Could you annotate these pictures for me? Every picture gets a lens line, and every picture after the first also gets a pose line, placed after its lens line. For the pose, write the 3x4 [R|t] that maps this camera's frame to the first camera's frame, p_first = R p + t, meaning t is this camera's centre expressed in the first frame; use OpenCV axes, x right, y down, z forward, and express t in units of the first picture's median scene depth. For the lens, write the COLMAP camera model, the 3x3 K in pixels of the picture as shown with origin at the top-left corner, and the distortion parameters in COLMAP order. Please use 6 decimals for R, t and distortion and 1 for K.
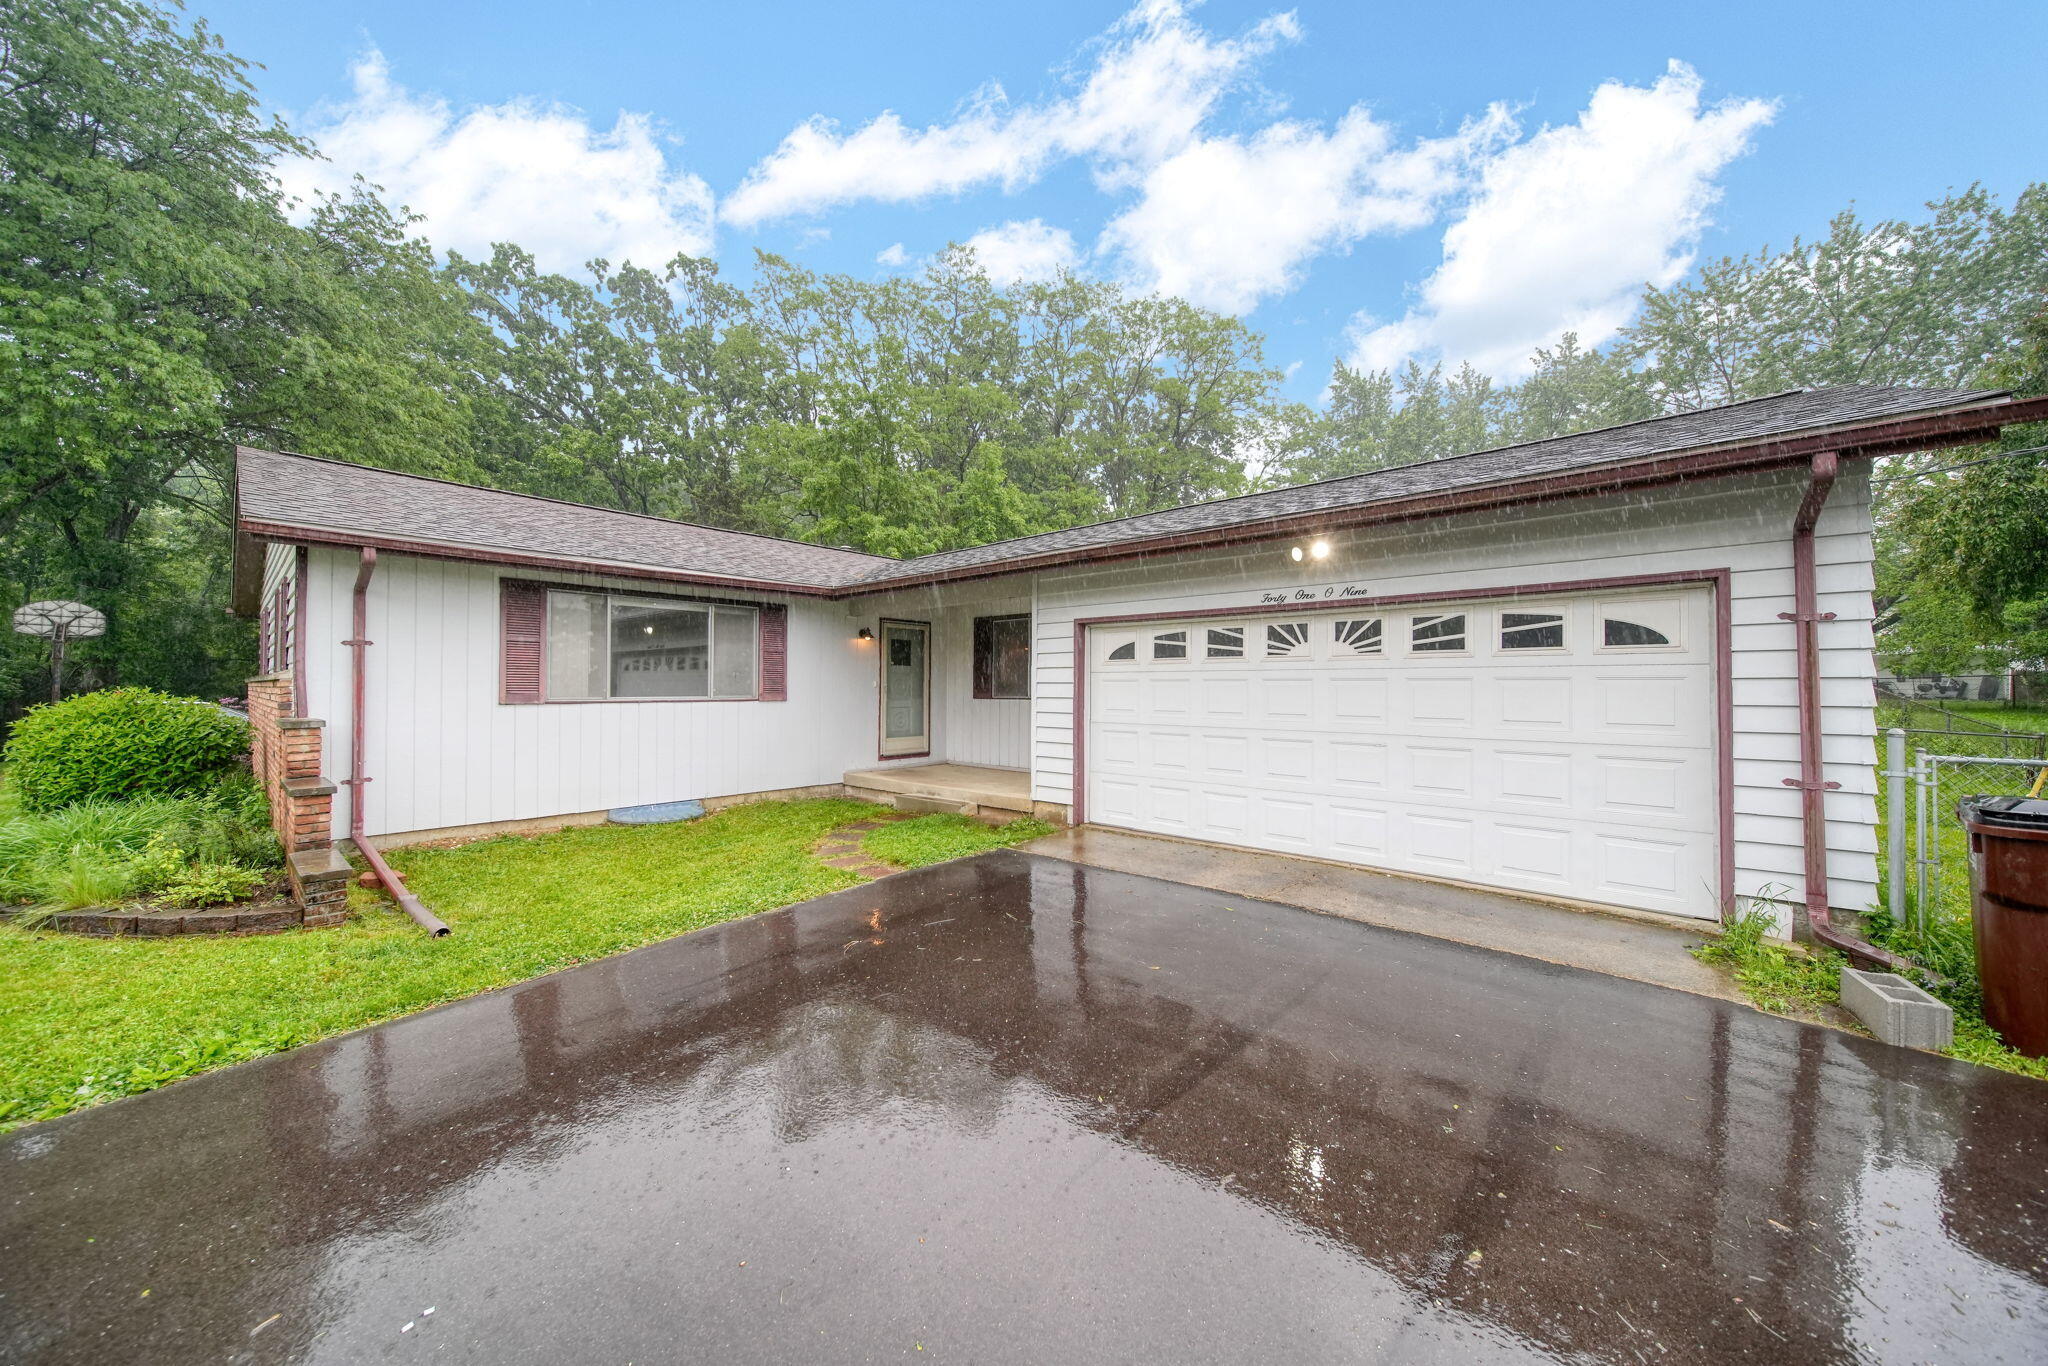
lens RADIAL K [[720.9, 0, 1014.8], [0, 720.9, 683.4], [0, 0, 1]] dist [-0.000076, -0.001220]
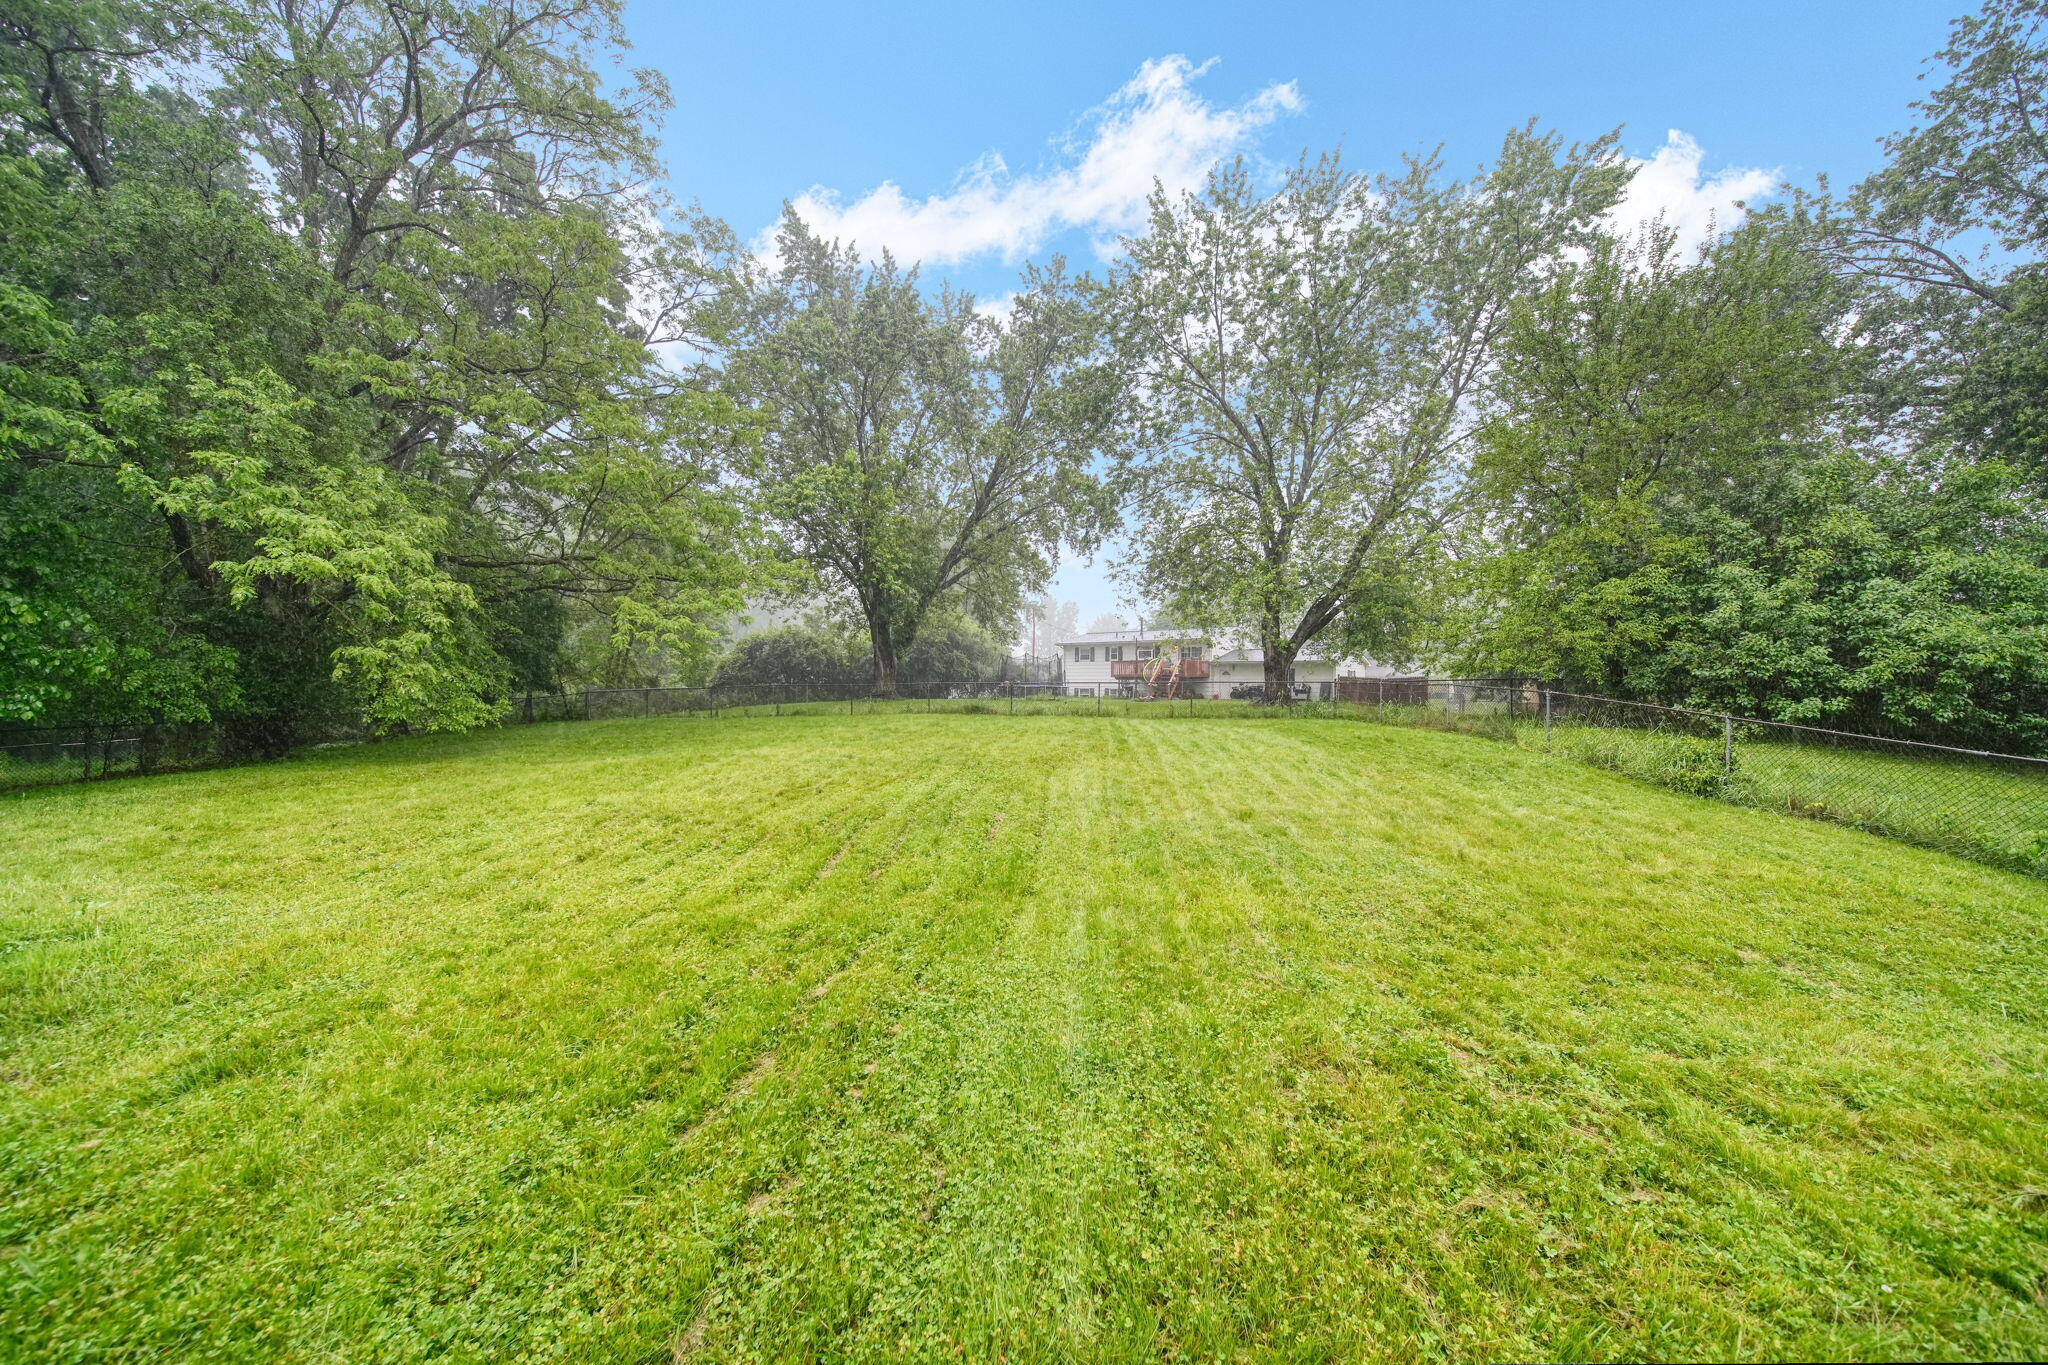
lens RADIAL K [[721.4, 0, 1021.4], [0, 721.4, 688.7], [0, 0, 1]] dist [0.002101, -0.001638]
pose [[0.765298, 0.004256, 0.643662, 1.088292], [-0.012254, 0.999893, 0.007959, -0.006876], [-0.643560, -0.013979, 0.765268, 2.010331]]
